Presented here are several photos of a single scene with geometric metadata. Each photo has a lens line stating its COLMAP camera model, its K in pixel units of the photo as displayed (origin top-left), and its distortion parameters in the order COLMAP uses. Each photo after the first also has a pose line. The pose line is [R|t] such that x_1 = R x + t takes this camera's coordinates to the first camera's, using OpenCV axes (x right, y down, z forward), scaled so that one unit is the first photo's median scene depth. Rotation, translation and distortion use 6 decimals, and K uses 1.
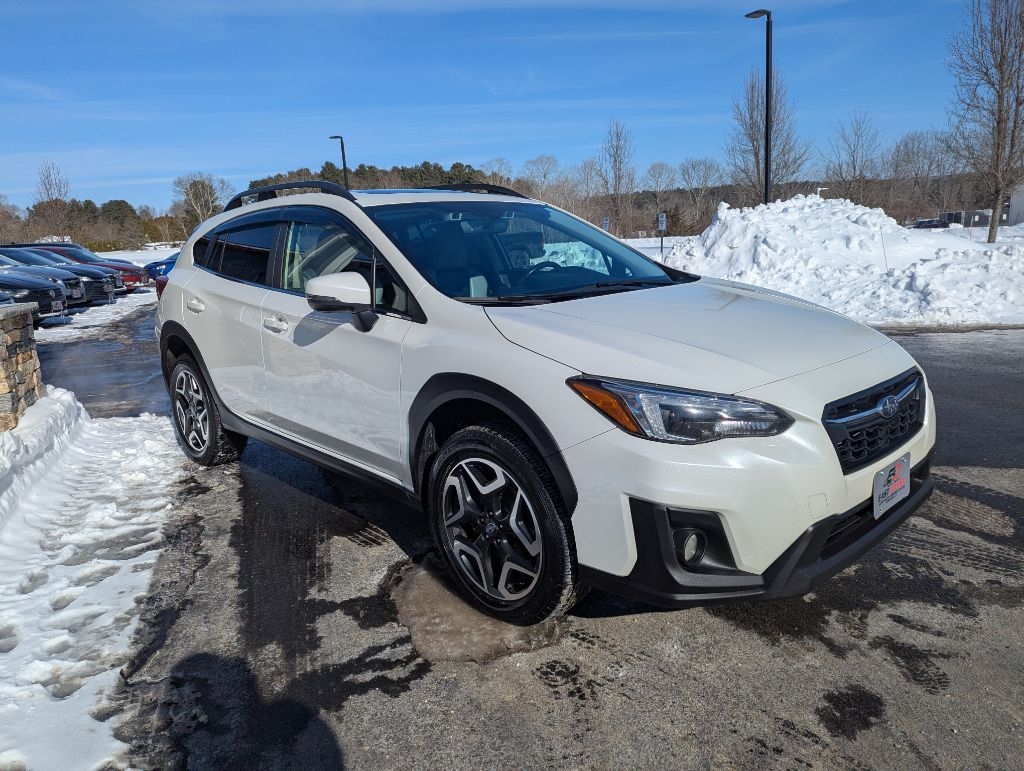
lens RADIAL K [[714.9, 0, 498.0], [0, 714.9, 387.7], [0, 0, 1]] dist [0.059673, -0.051665]
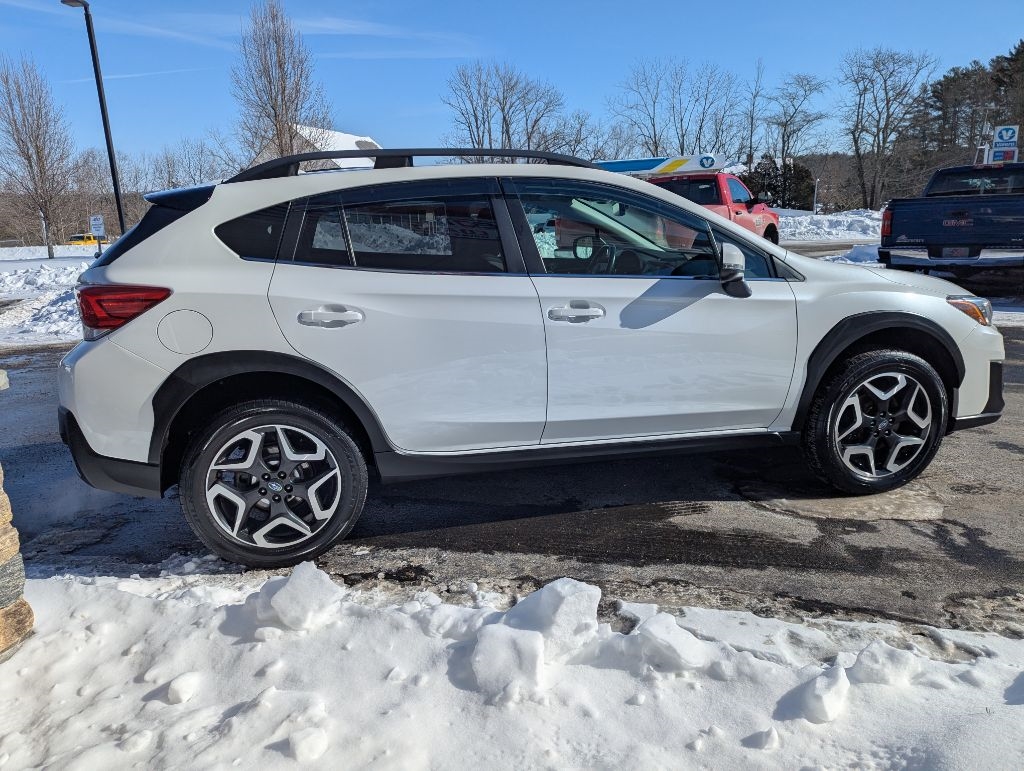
lens RADIAL K [[726.2, 0, 496.7], [0, 726.2, 381.0], [0, 0, 1]] dist [0.056624, -0.050690]
pose [[0.515495, -0.163654, 0.841120, -1.321801], [0.193641, 0.978449, 0.071697, -0.106170], [-0.834726, 0.125915, 0.536076, 0.743925]]
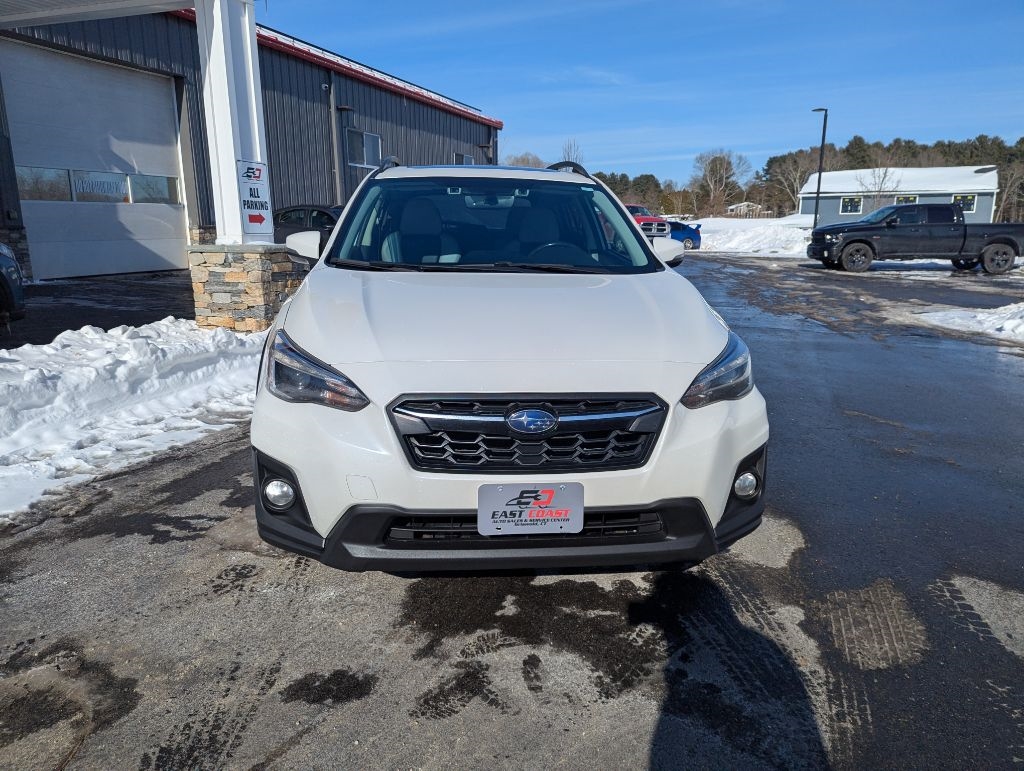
lens RADIAL K [[717.7, 0, 512.0], [0, 717.7, 385.5], [0, 0, 1]] dist [0.047227, -0.038909]
pose [[0.792758, 0.196825, -0.576883, 0.825900], [-0.181291, 0.979737, 0.085142, -0.070524], [0.581952, 0.037087, 0.812377, 0.215227]]
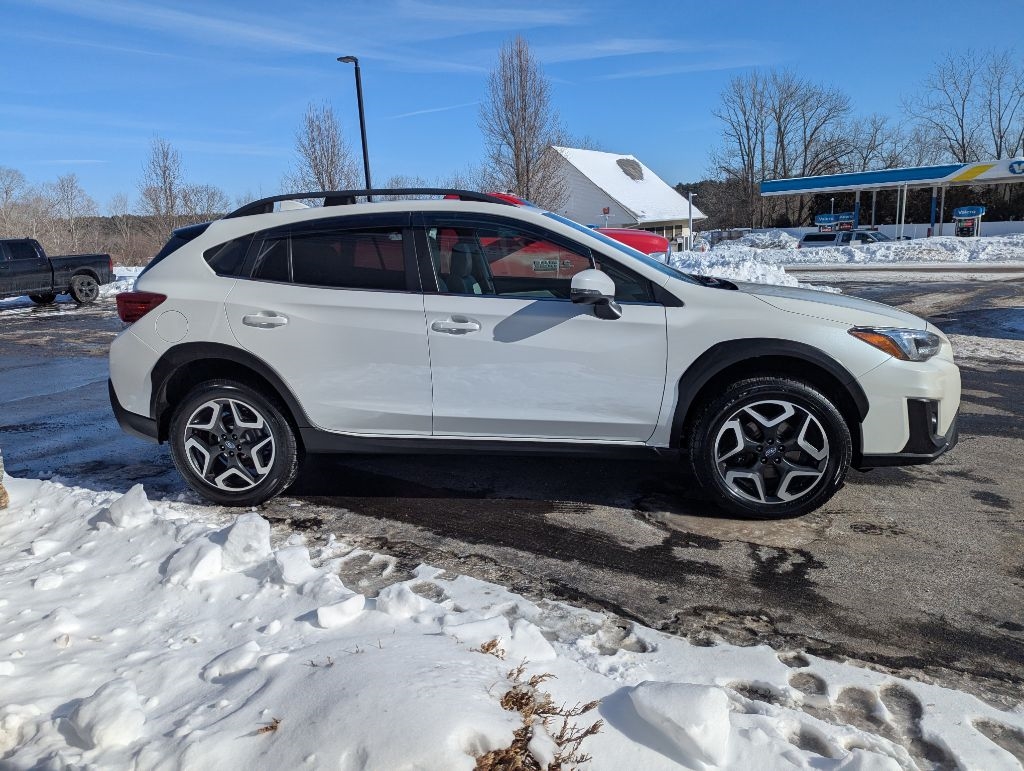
lens RADIAL K [[719.9, 0, 496.1], [0, 719.9, 386.9], [0, 0, 1]] dist [0.051350, -0.043429]
pose [[0.789703, -0.105115, 0.604418, -1.067263], [0.129935, 0.991519, 0.002669, 0.003185], [-0.599572, 0.076428, 0.796663, 0.186821]]
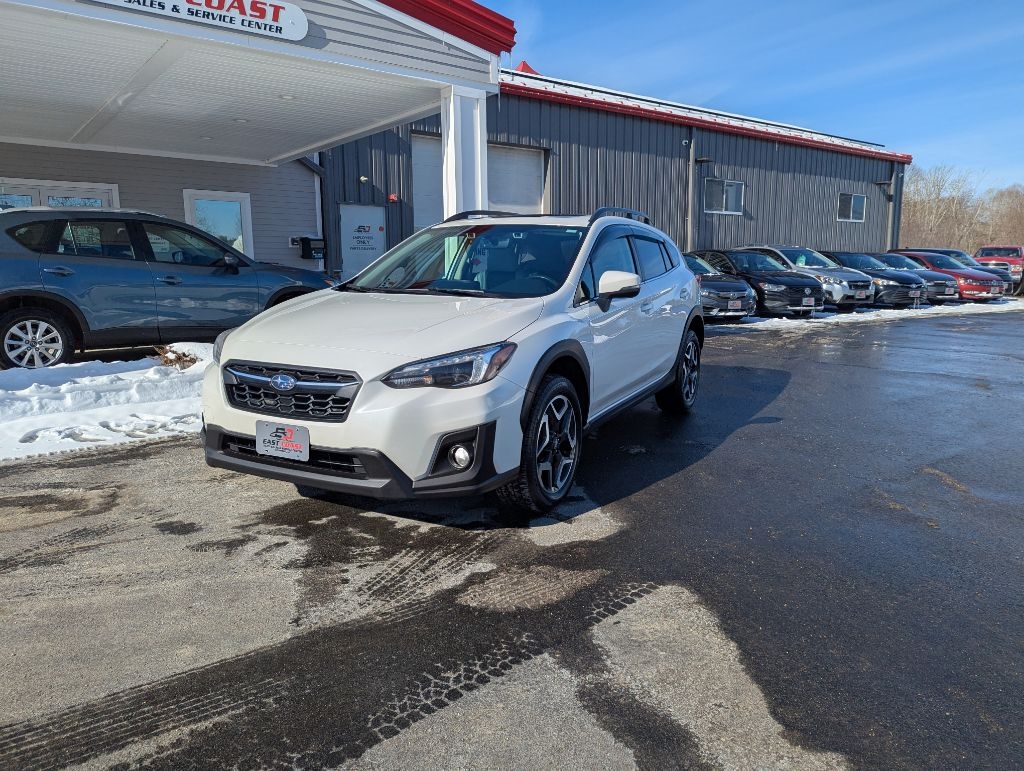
lens RADIAL K [[715.2, 0, 523.1], [0, 715.2, 383.7], [0, 0, 1]] dist [0.056900, -0.053990]
pose [[0.337651, 0.210107, -0.917522, 1.572658], [-0.220308, 0.965334, 0.139982, -0.212026], [0.915126, 0.154872, 0.372234, 0.734943]]
